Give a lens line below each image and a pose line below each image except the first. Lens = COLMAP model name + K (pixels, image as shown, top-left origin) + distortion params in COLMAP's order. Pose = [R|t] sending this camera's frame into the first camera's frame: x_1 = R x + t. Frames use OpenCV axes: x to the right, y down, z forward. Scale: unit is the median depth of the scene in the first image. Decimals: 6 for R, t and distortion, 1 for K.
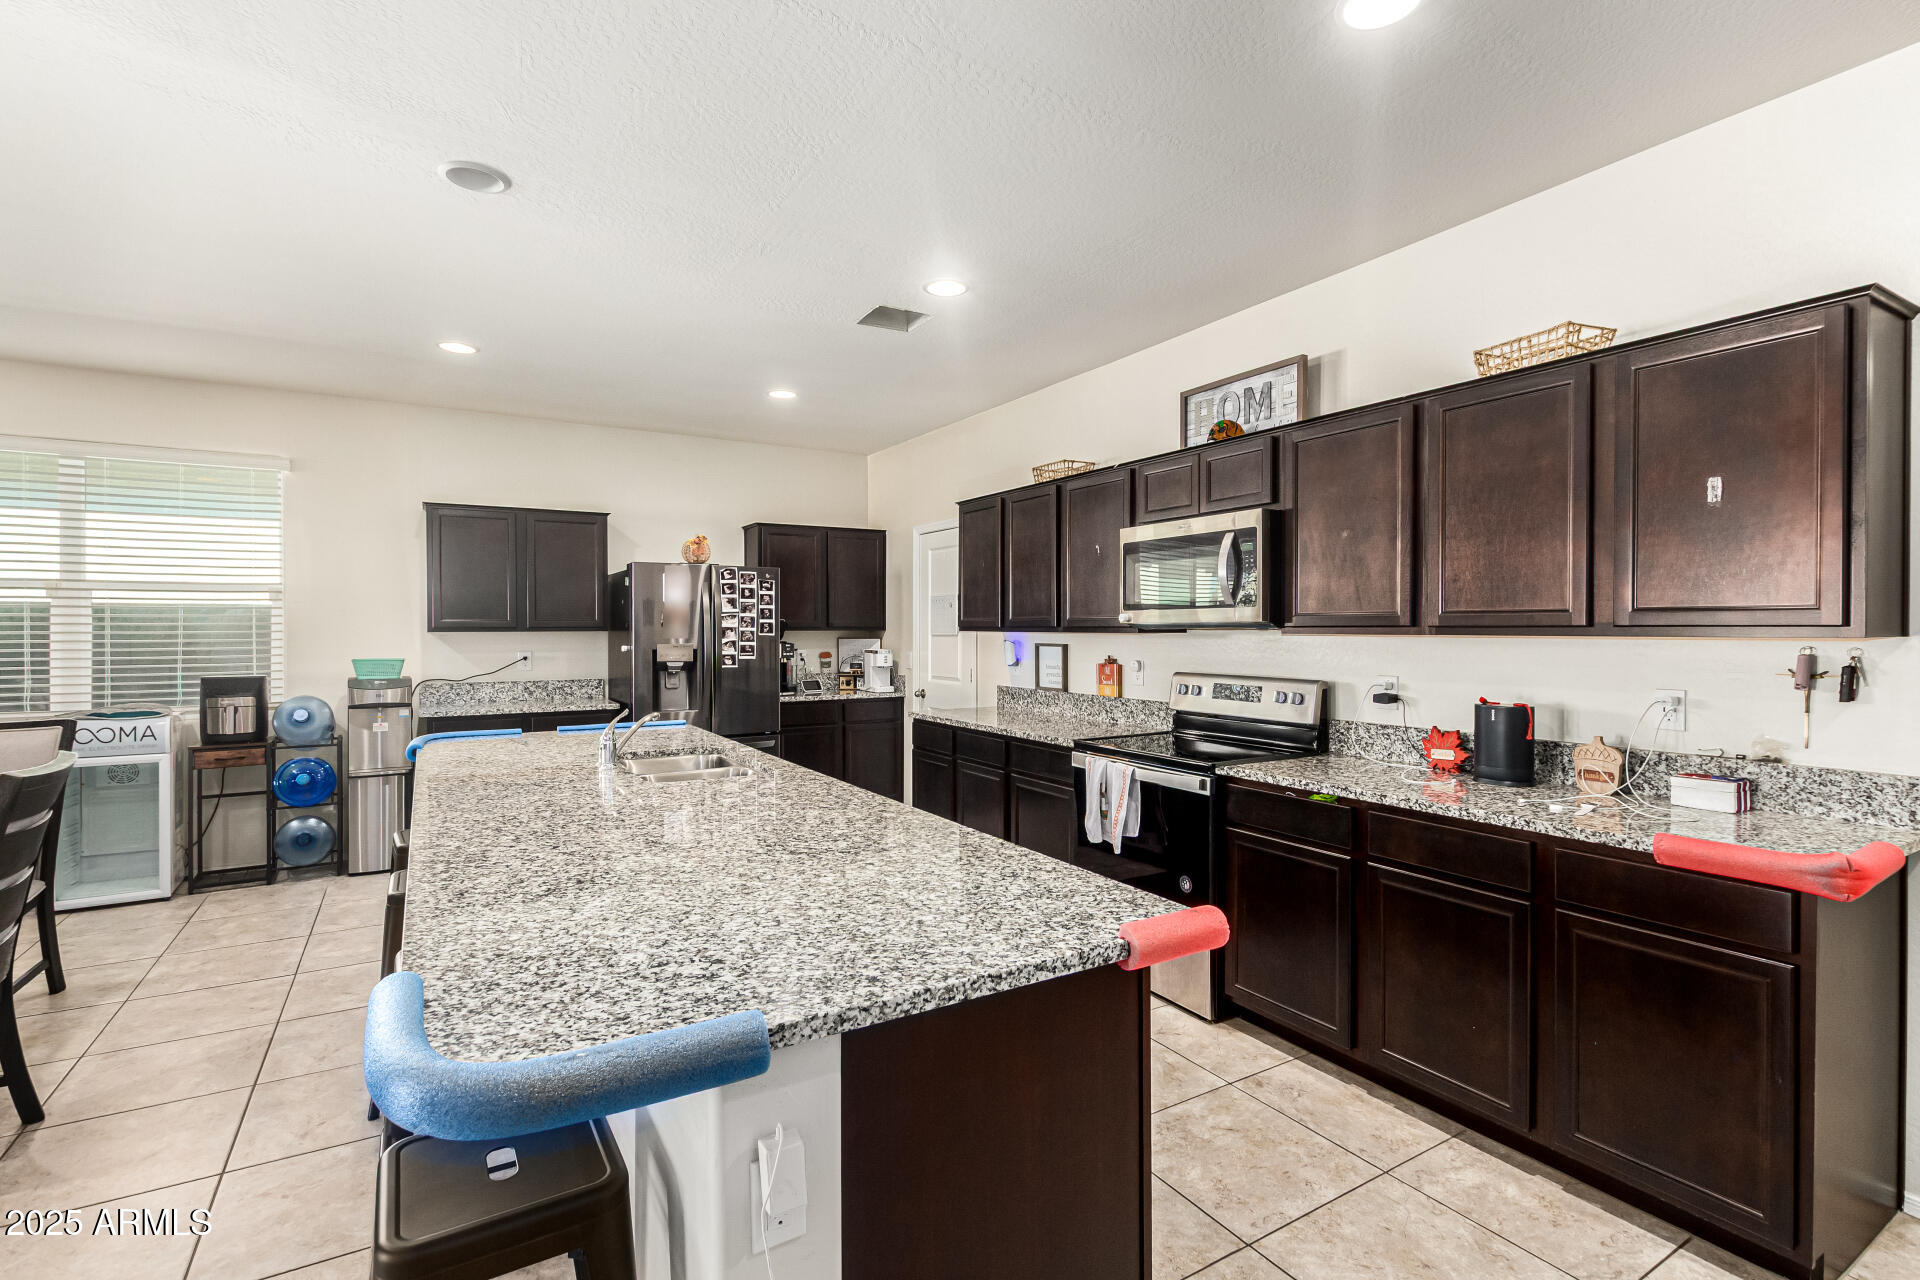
lens RADIAL K [[881.7, 0, 952.2], [0, 881.7, 635.8], [0, 0, 1]] dist [0.002405, 0.000515]
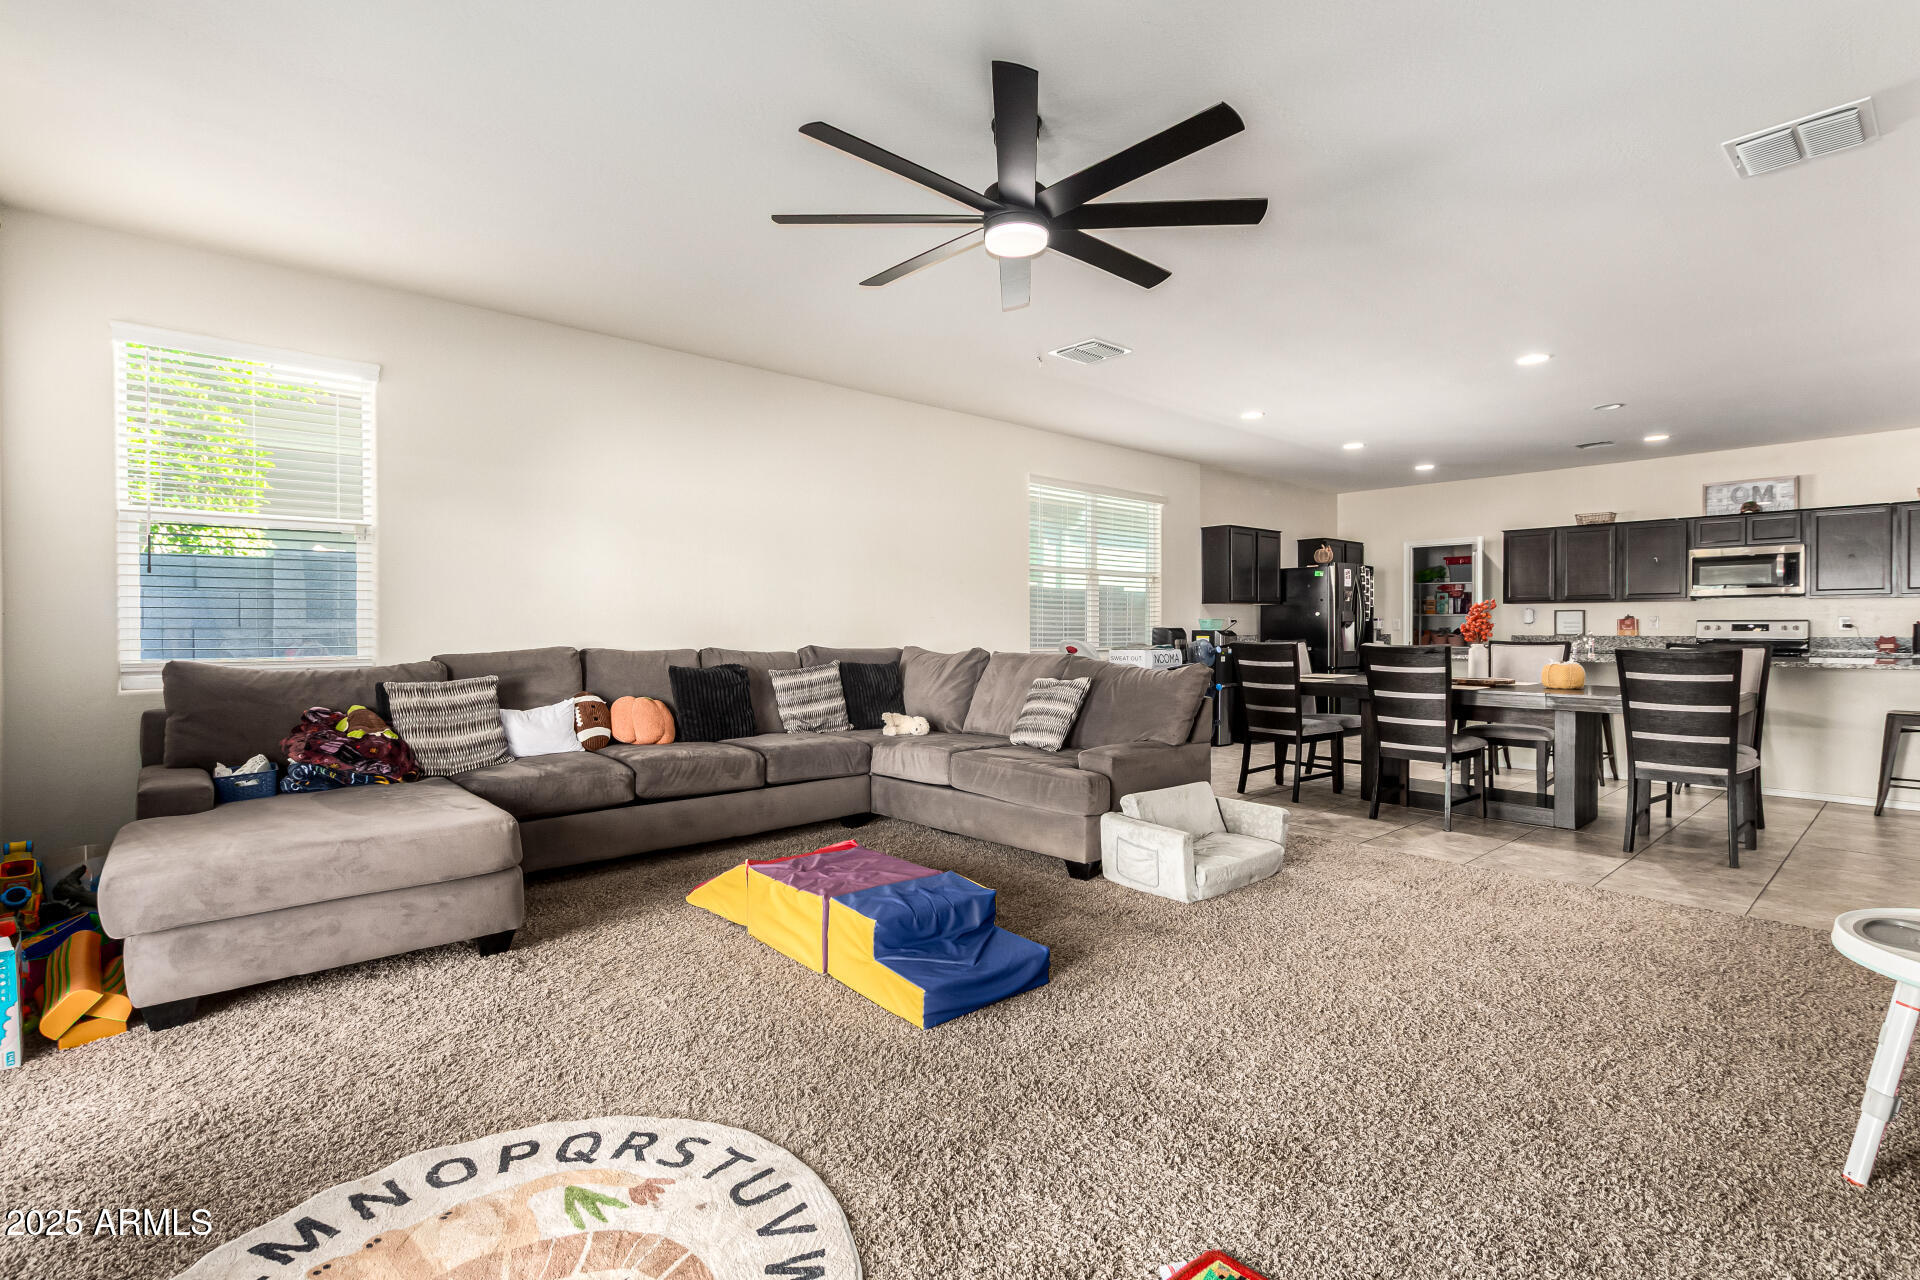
lens RADIAL K [[881.7, 0, 952.2], [0, 881.7, 635.8], [0, 0, 1]] dist [0.002405, 0.000515]
pose [[0.982591, -0.004515, 0.185729, -1.370675], [0.004298, 0.999990, 0.001573, 0.049765], [-0.185734, -0.000748, 0.982600, -0.522781]]
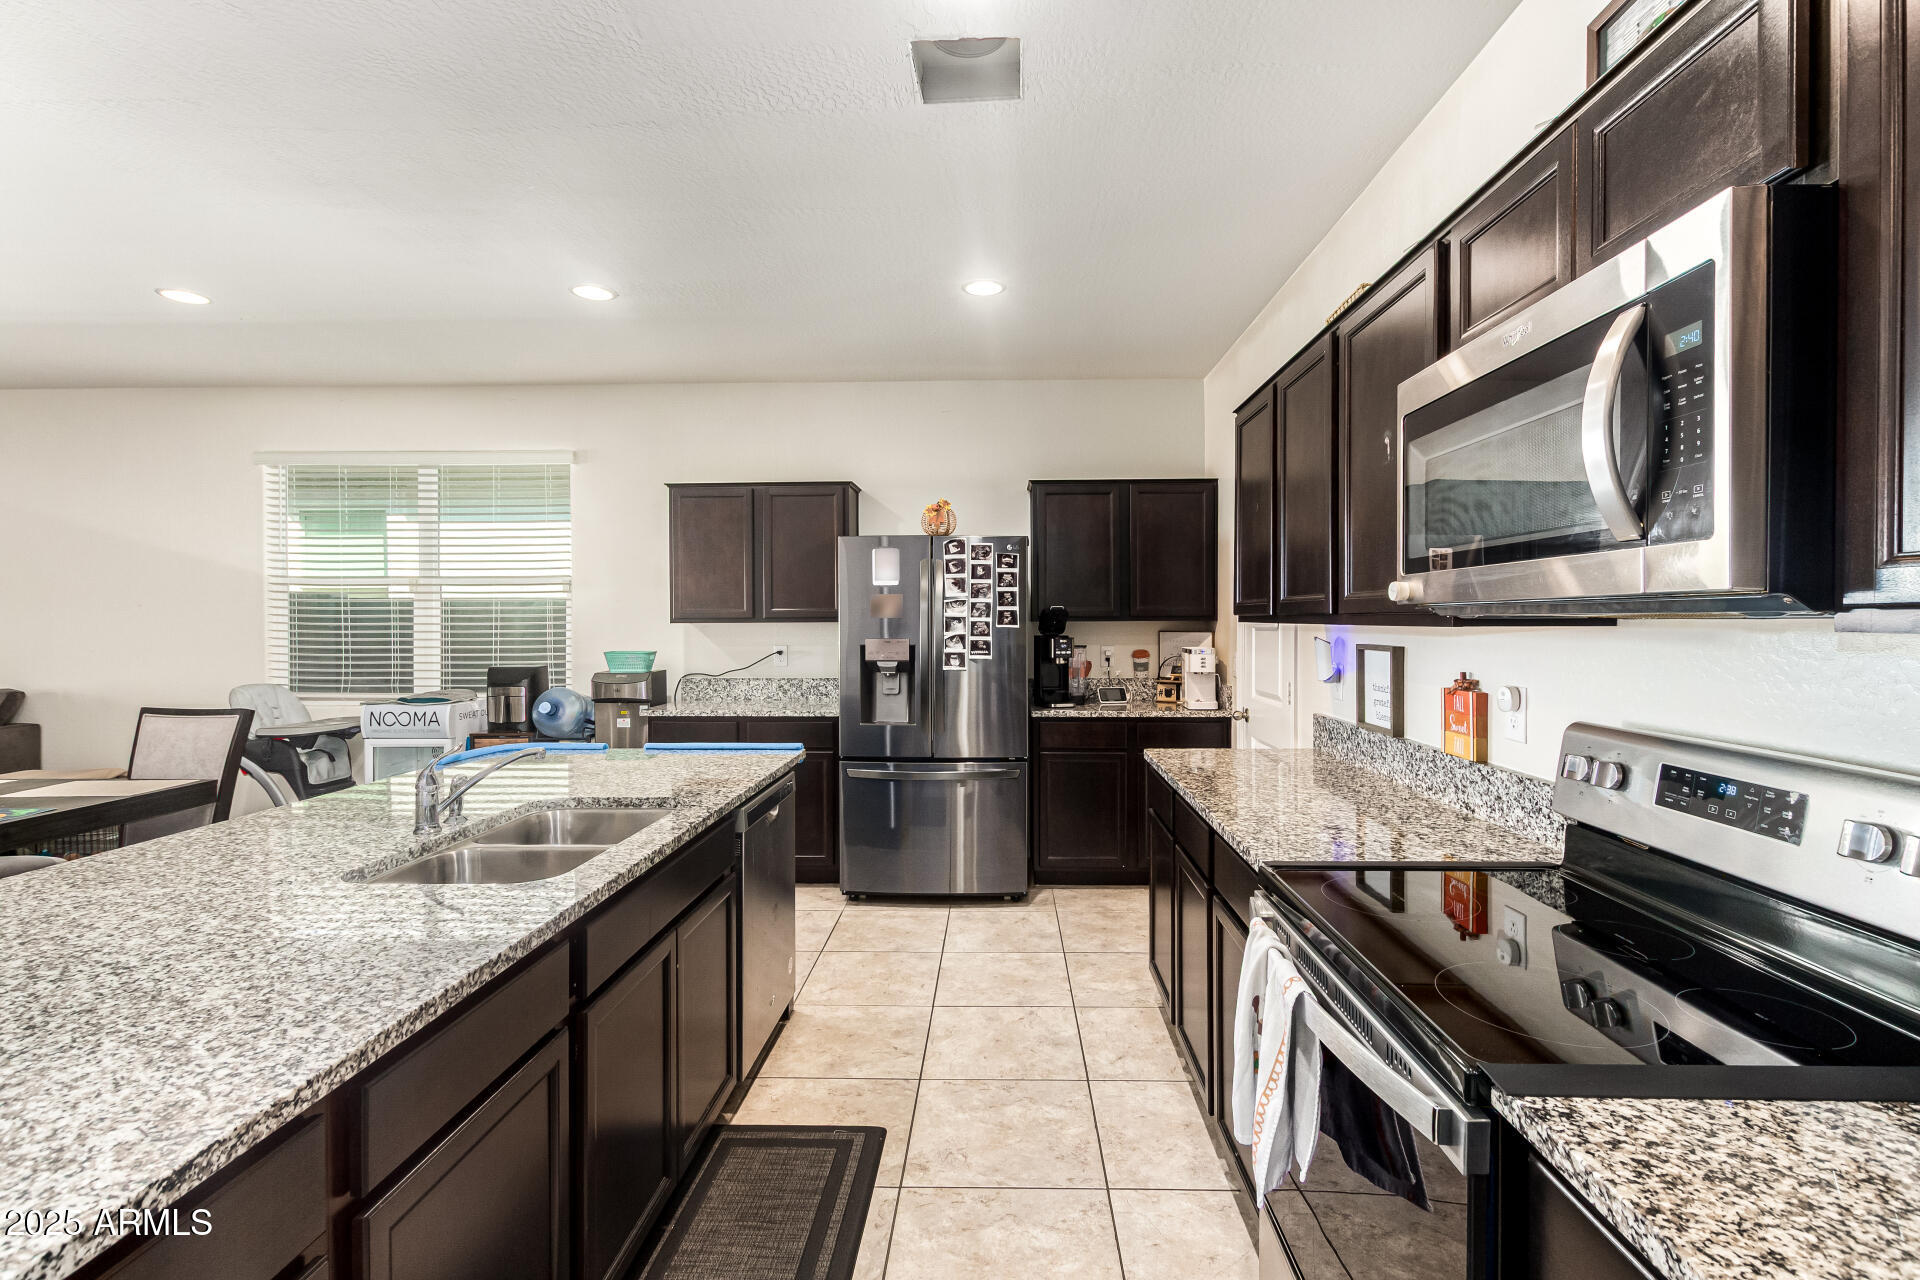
lens RADIAL K [[890.1, 0, 977.3], [0, 890.1, 628.5], [0, 0, 1]] dist [0.001781, 0.000445]
pose [[0.847411, 0.003381, -0.530926, 0.178183], [-0.001892, 0.999993, 0.003348, -0.002390], [0.530933, -0.001833, 0.847412, 0.375963]]
